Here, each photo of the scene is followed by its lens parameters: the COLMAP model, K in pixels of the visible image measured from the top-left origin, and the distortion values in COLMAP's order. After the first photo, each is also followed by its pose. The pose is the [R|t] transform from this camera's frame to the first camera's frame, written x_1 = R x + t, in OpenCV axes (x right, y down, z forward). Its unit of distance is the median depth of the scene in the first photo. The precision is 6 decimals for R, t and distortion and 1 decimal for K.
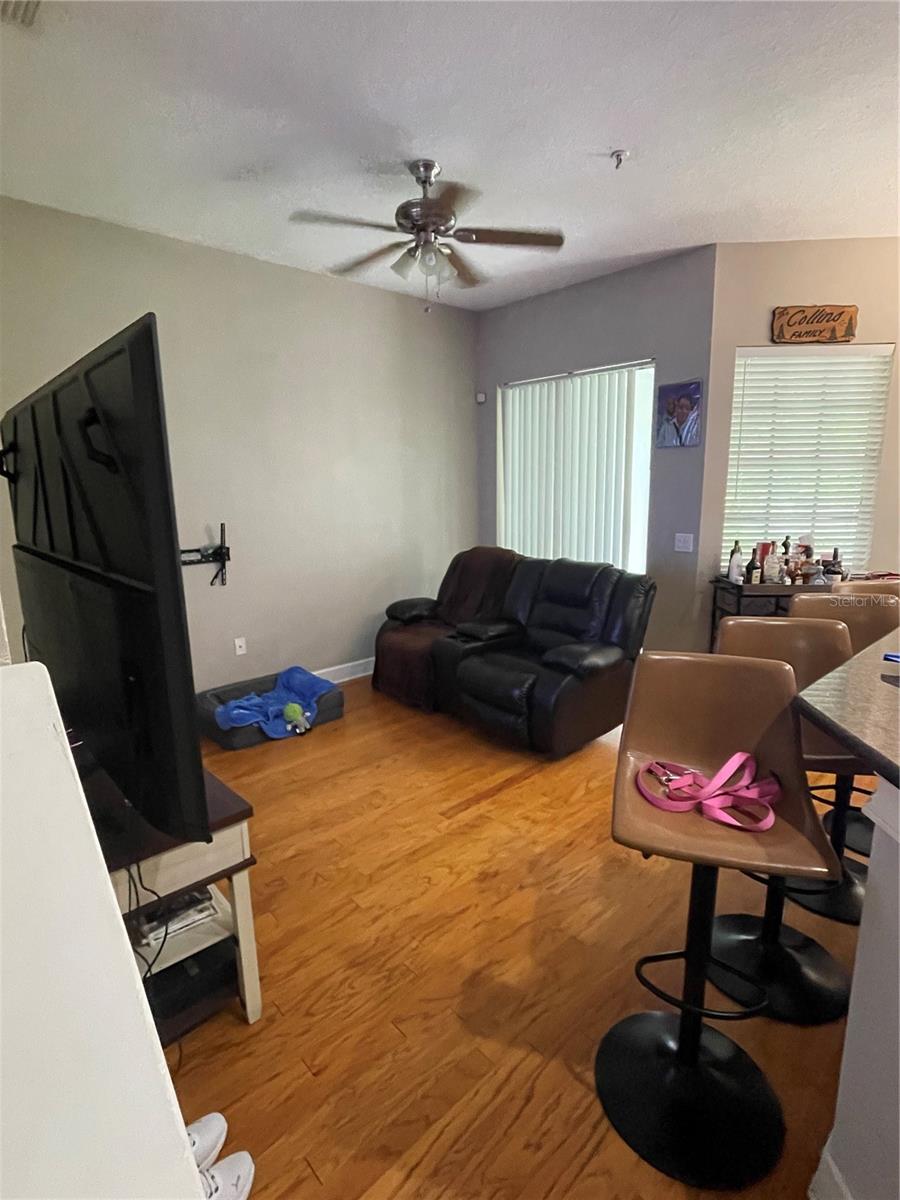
lens RADIAL K [[597.8, 0, 447.5], [0, 597.8, 604.0], [0, 0, 1]] dist [-0.002305, -0.000116]
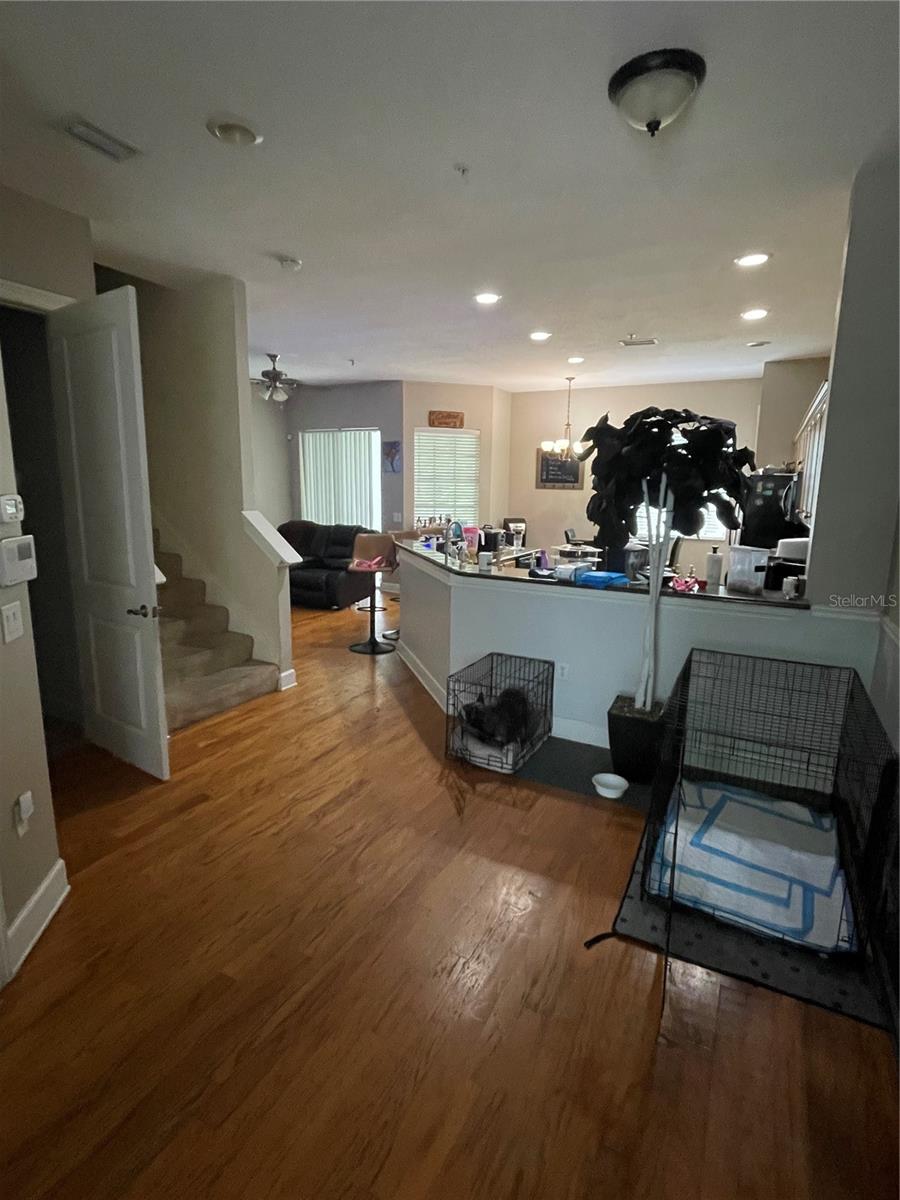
lens RADIAL K [[597.8, 0, 452.4], [0, 597.8, 601.6], [0, 0, 1]] dist [-0.002305, -0.000116]
pose [[0.935461, -0.039736, 0.351188, -0.169060], [0.043957, 0.999025, -0.004052, 0.209856], [-0.350685, 0.019228, 0.936296, -1.025756]]
